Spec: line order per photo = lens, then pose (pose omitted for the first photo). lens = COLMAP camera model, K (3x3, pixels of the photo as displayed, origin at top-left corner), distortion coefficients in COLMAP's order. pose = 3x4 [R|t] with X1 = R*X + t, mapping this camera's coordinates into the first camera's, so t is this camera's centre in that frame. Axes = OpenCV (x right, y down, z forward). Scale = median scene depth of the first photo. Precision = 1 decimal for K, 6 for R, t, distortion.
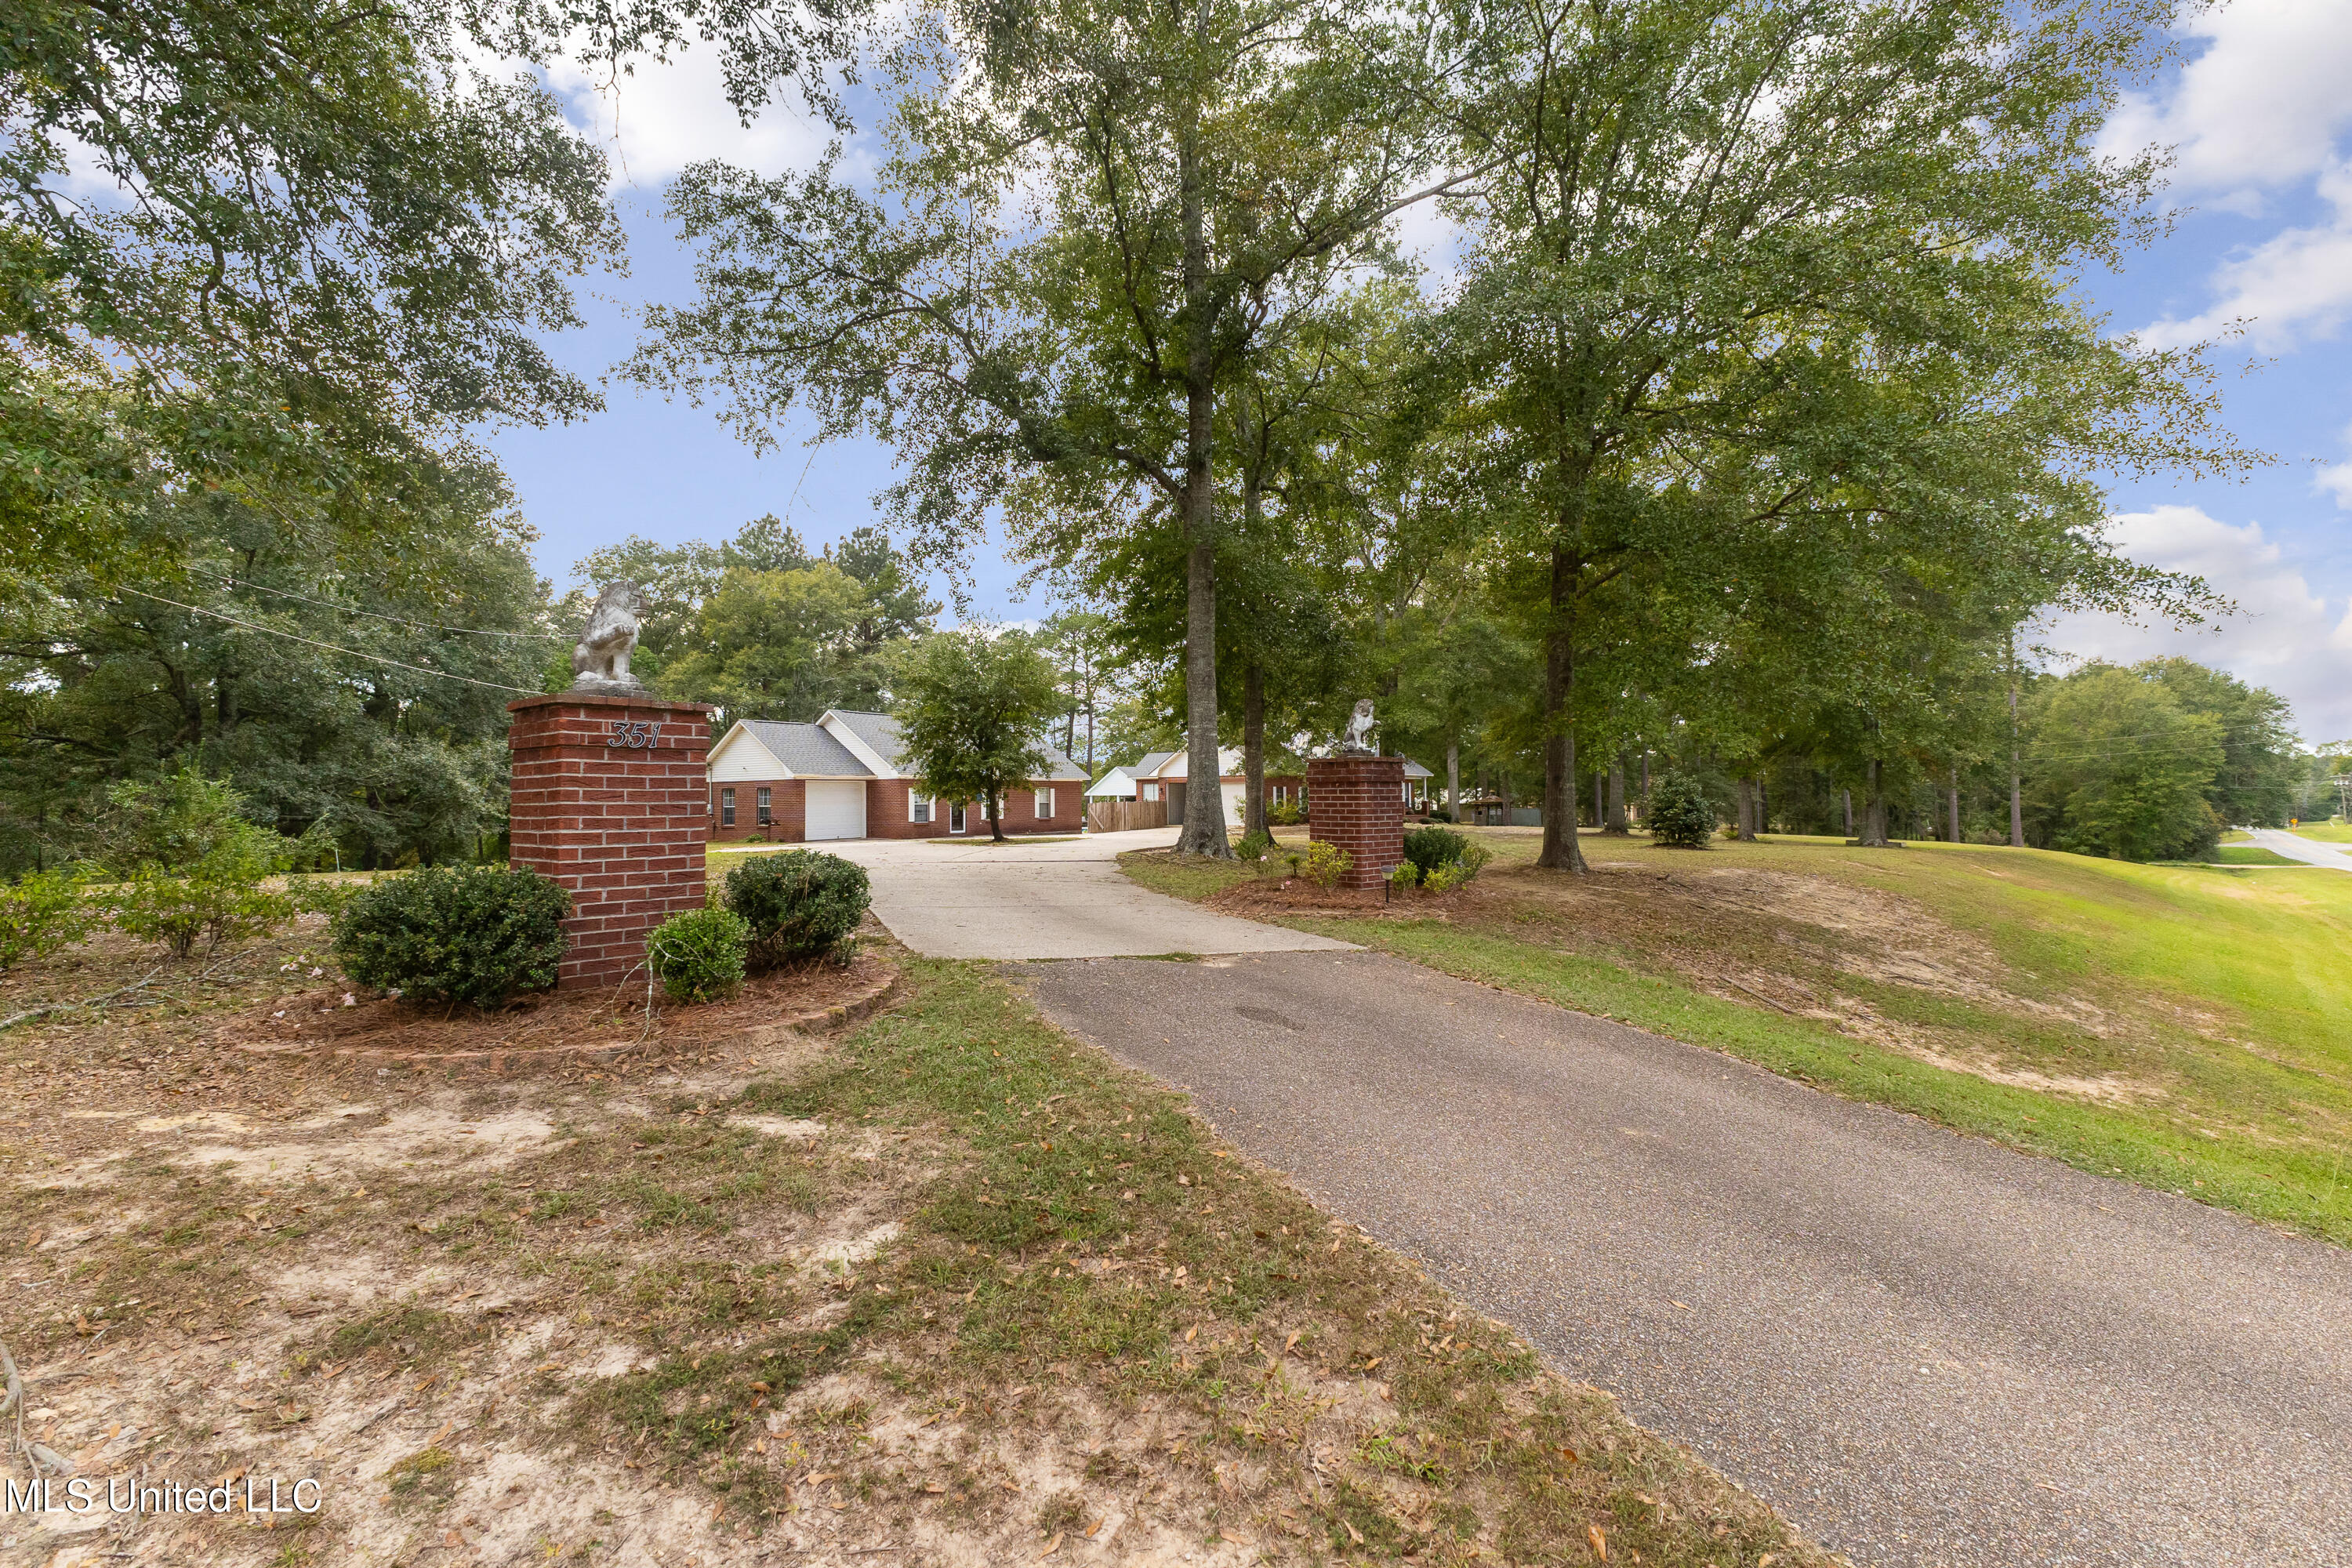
lens RADIAL K [[1015.7, 0, 1187.4], [0, 1015.7, 793.7], [0, 0, 1]] dist [0.000993, -0.000324]
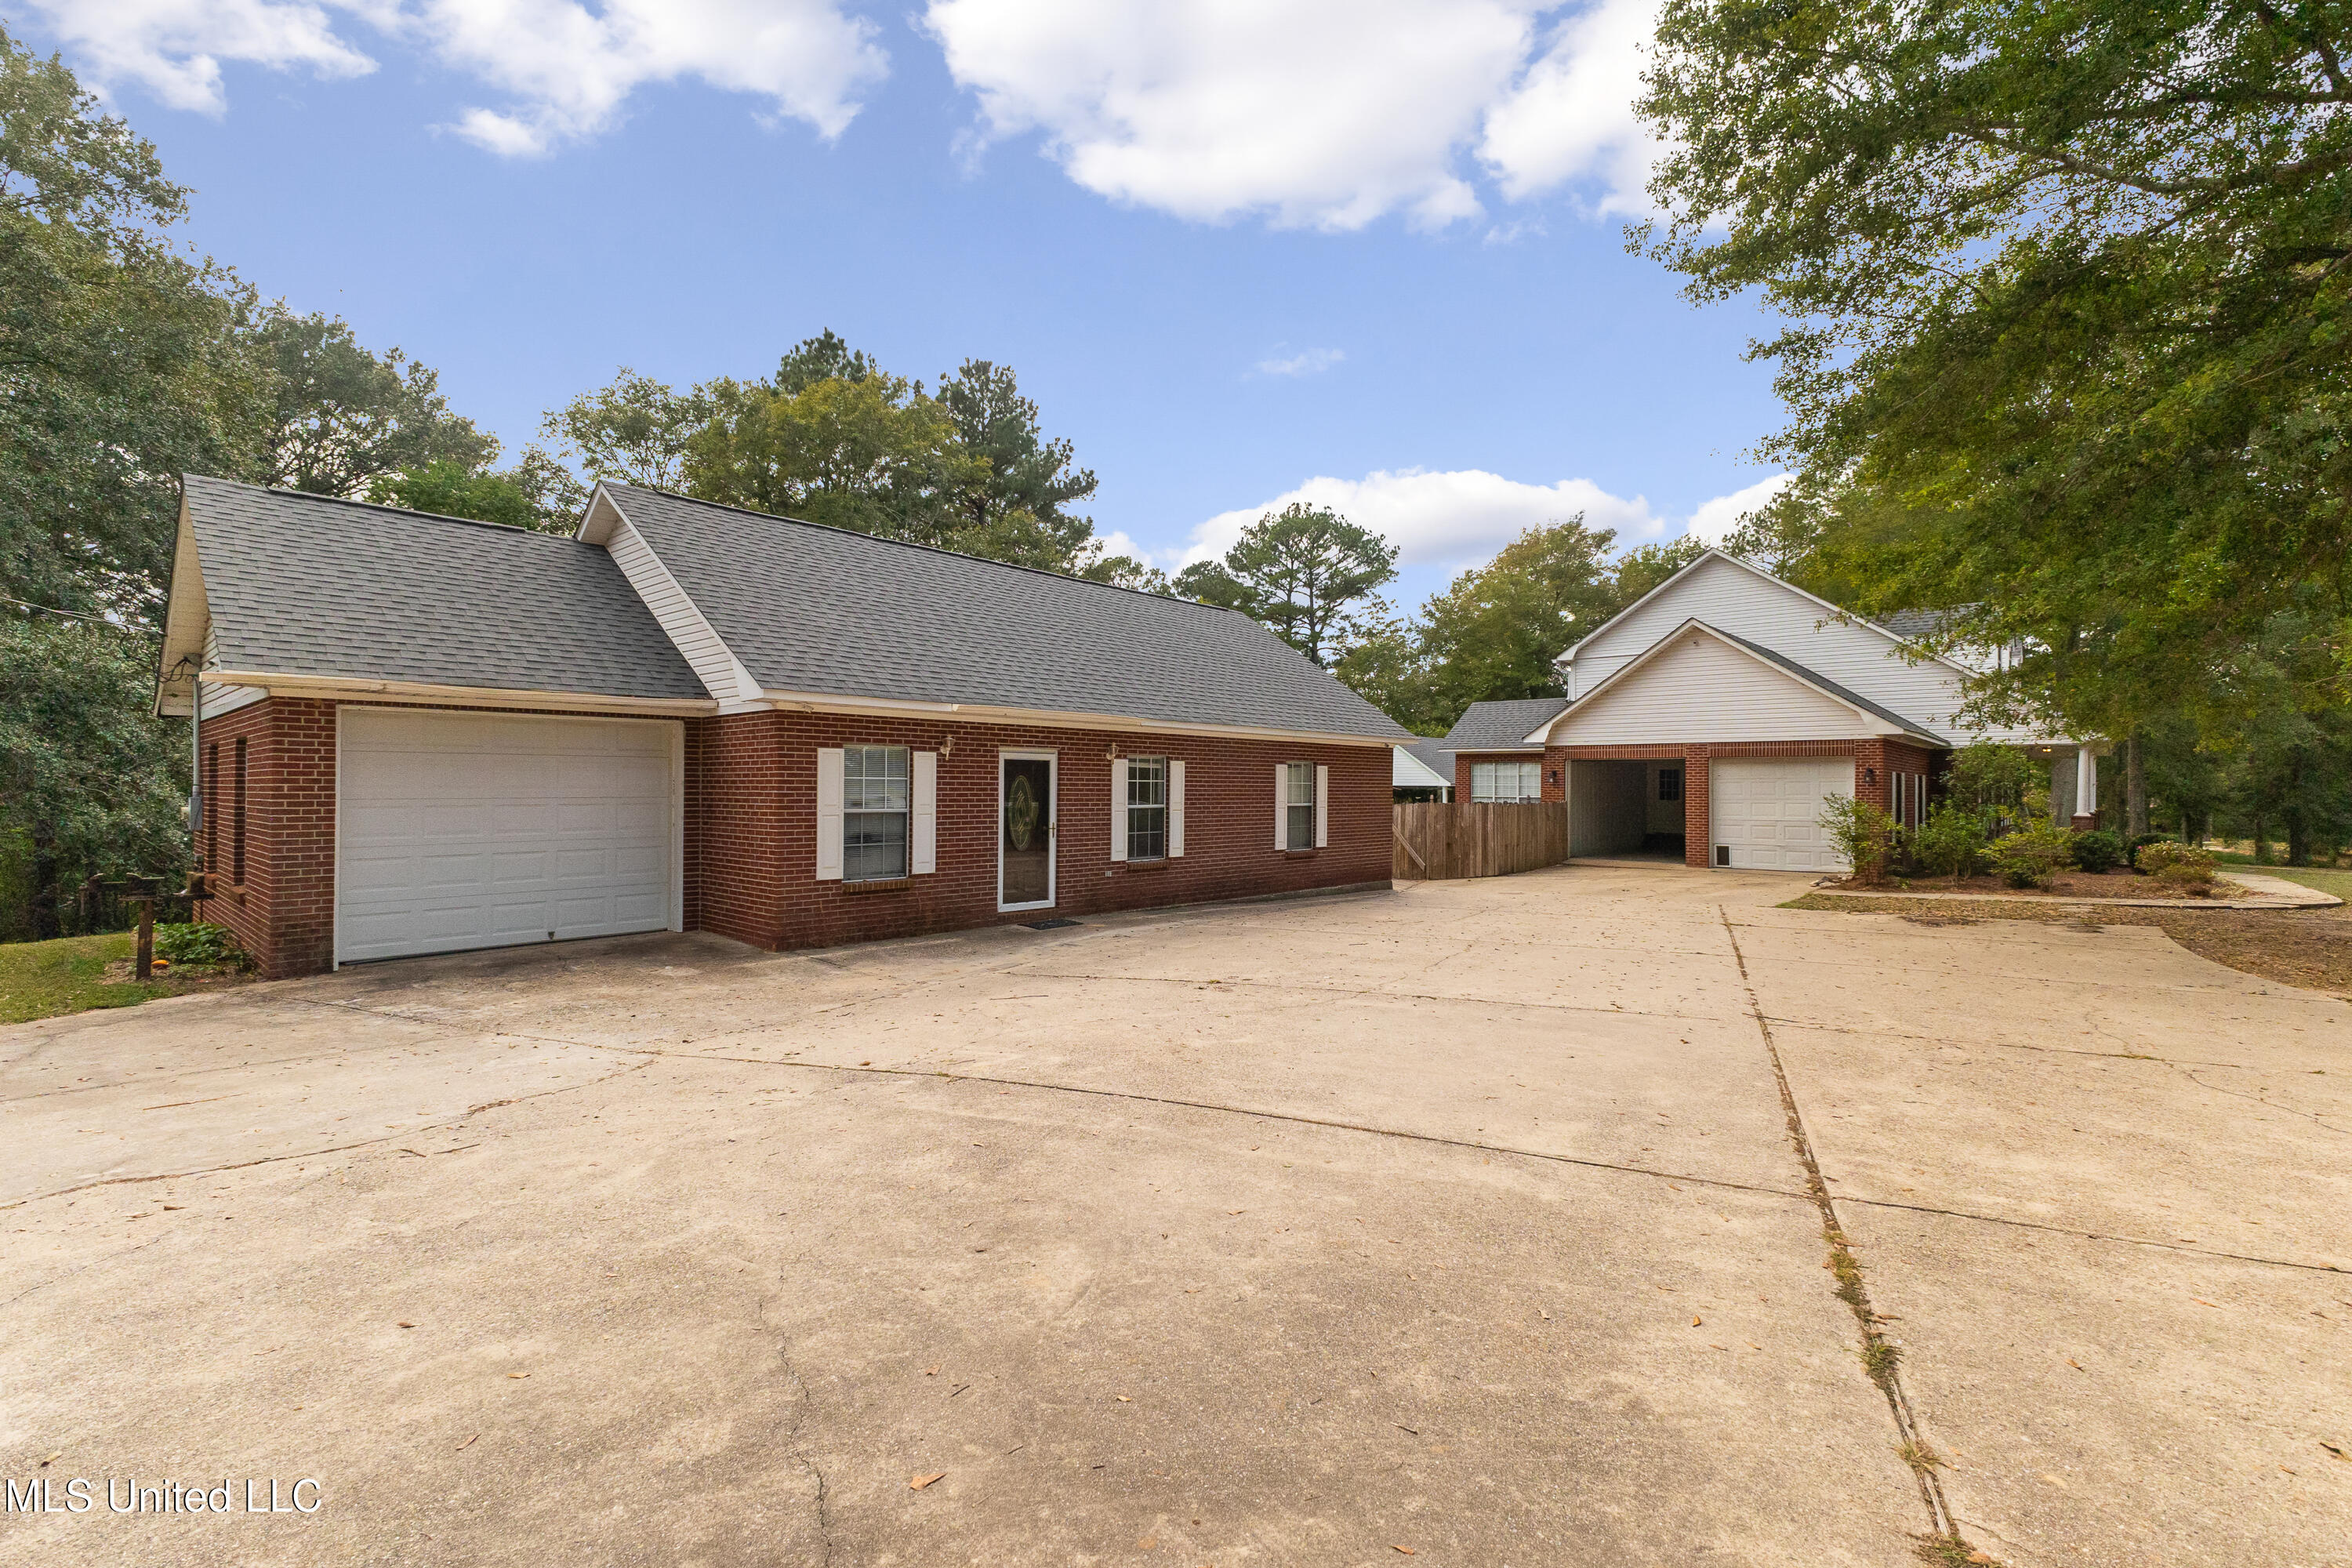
lens RADIAL K [[1015.7, 0, 1166.5], [0, 1015.7, 787.3], [0, 0, 1]] dist [0.000993, -0.000324]
pose [[0.980138, 0.015462, -0.197712, -0.075934], [-0.014678, 0.999878, 0.005431, 0.001024], [0.197772, -0.002421, 0.980245, 0.420878]]
